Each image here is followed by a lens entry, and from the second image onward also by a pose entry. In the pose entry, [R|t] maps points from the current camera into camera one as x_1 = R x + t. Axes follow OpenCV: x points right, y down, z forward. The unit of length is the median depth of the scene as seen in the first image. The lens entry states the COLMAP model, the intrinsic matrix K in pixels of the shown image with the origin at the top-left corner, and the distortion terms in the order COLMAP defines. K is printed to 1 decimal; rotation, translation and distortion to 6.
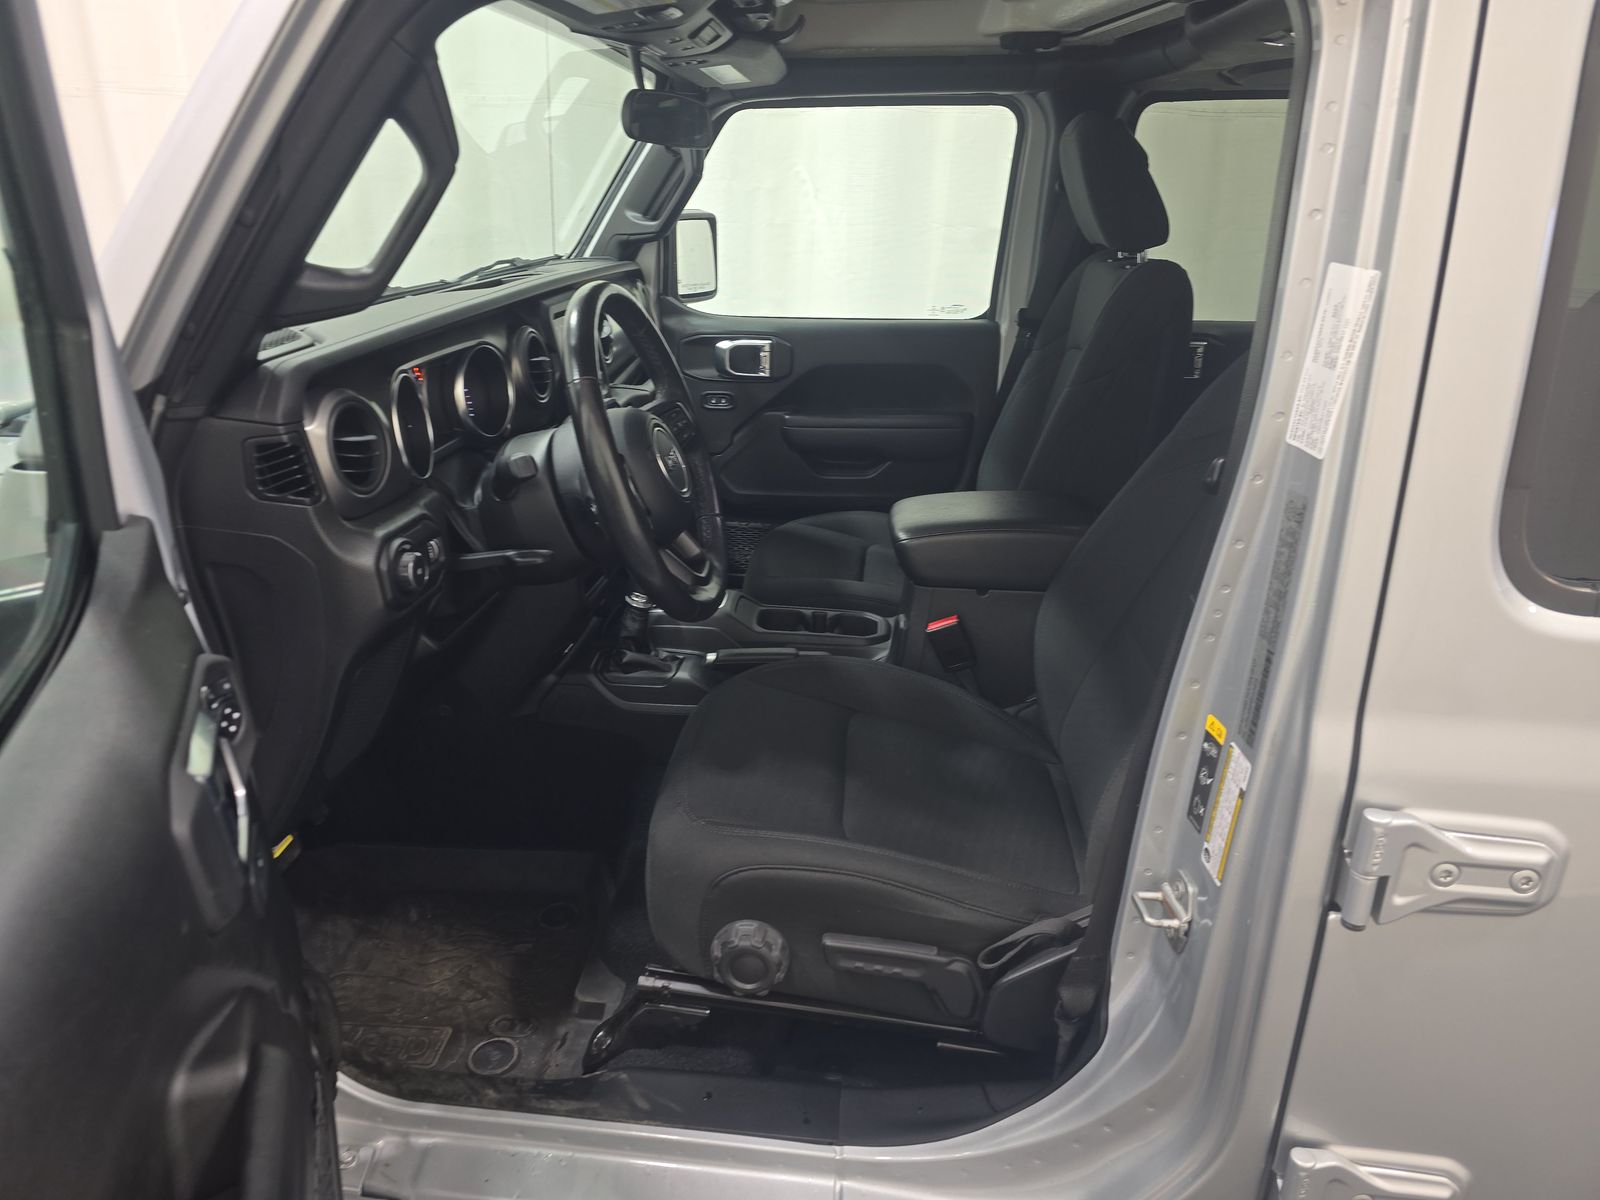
lens RADIAL K [[1161.2, 0, 803.6], [0, 1161.2, 610.2], [0, 0, 1]] dist [0.073929, -0.076604]
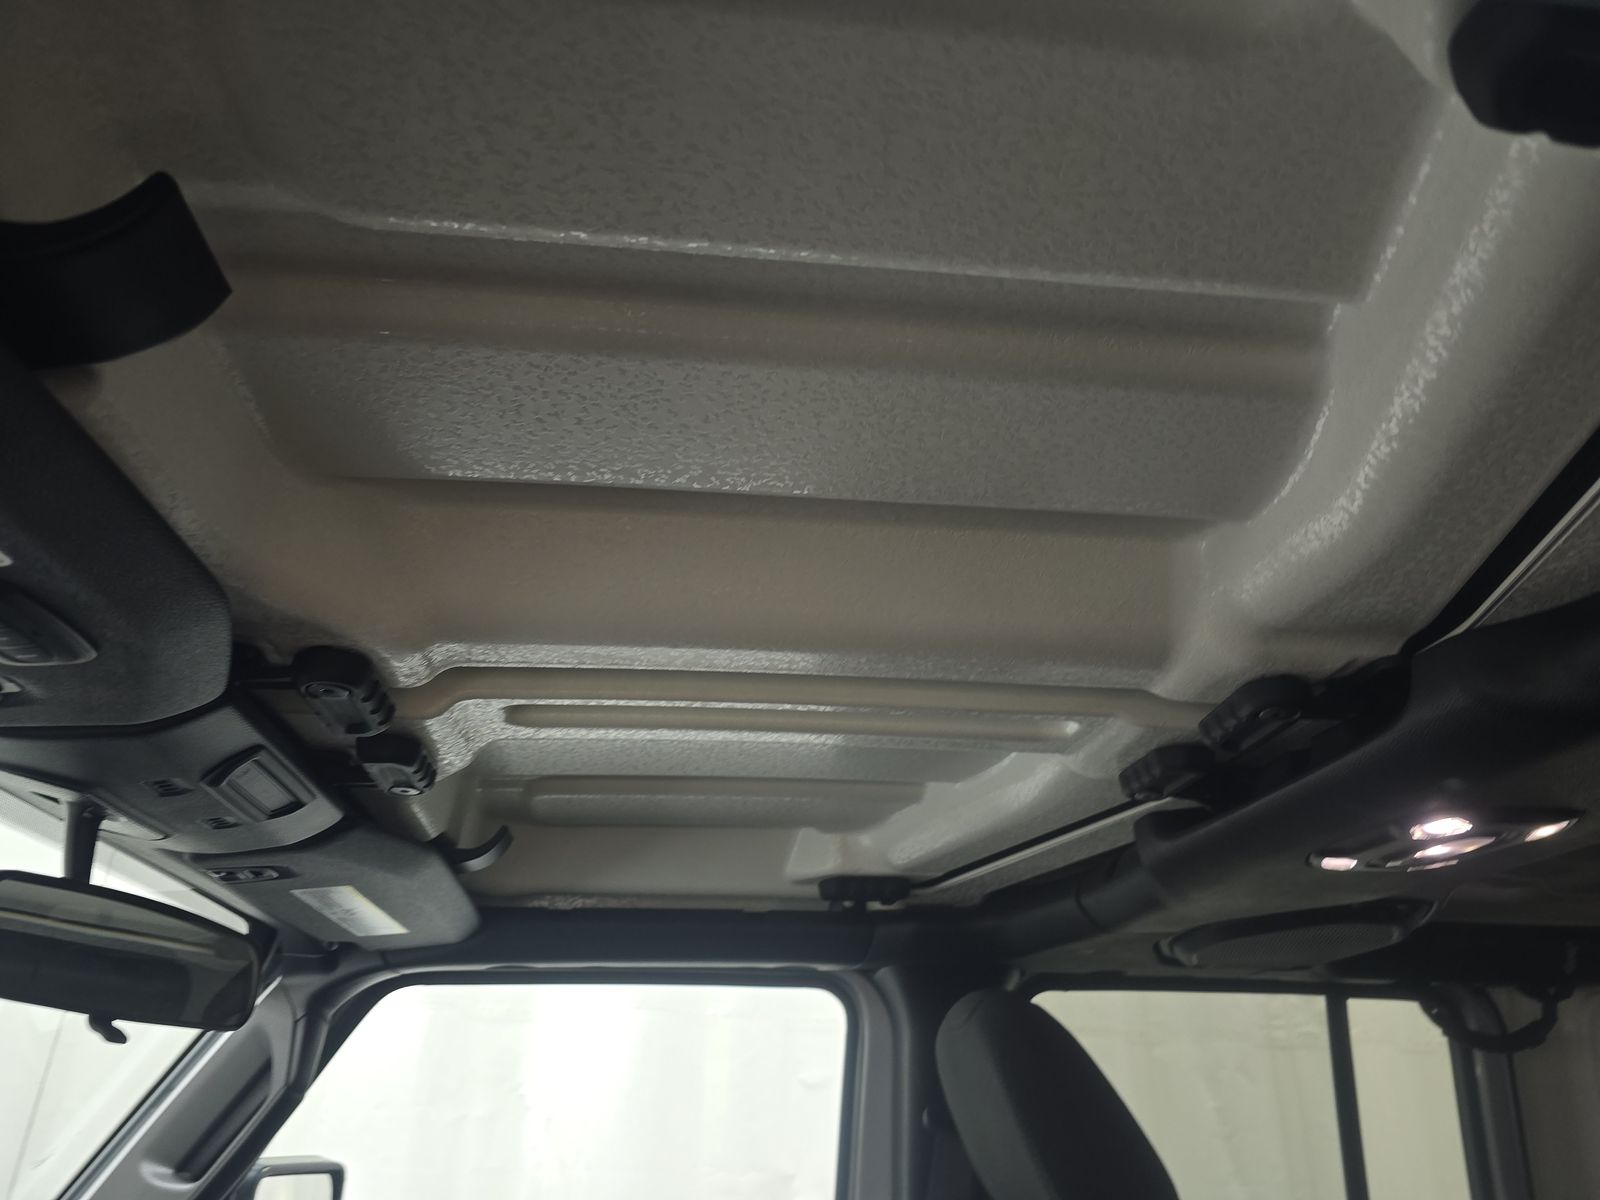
lens RADIAL K [[1161.2, 0, 803.6], [0, 1161.2, 610.2], [0, 0, 1]] dist [0.073929, -0.076604]
pose [[0.982470, 0.076723, 0.169903, 0.035009], [0.060368, 0.731344, -0.679332, -0.152695], [-0.176377, 0.677680, 0.713891, 0.424962]]
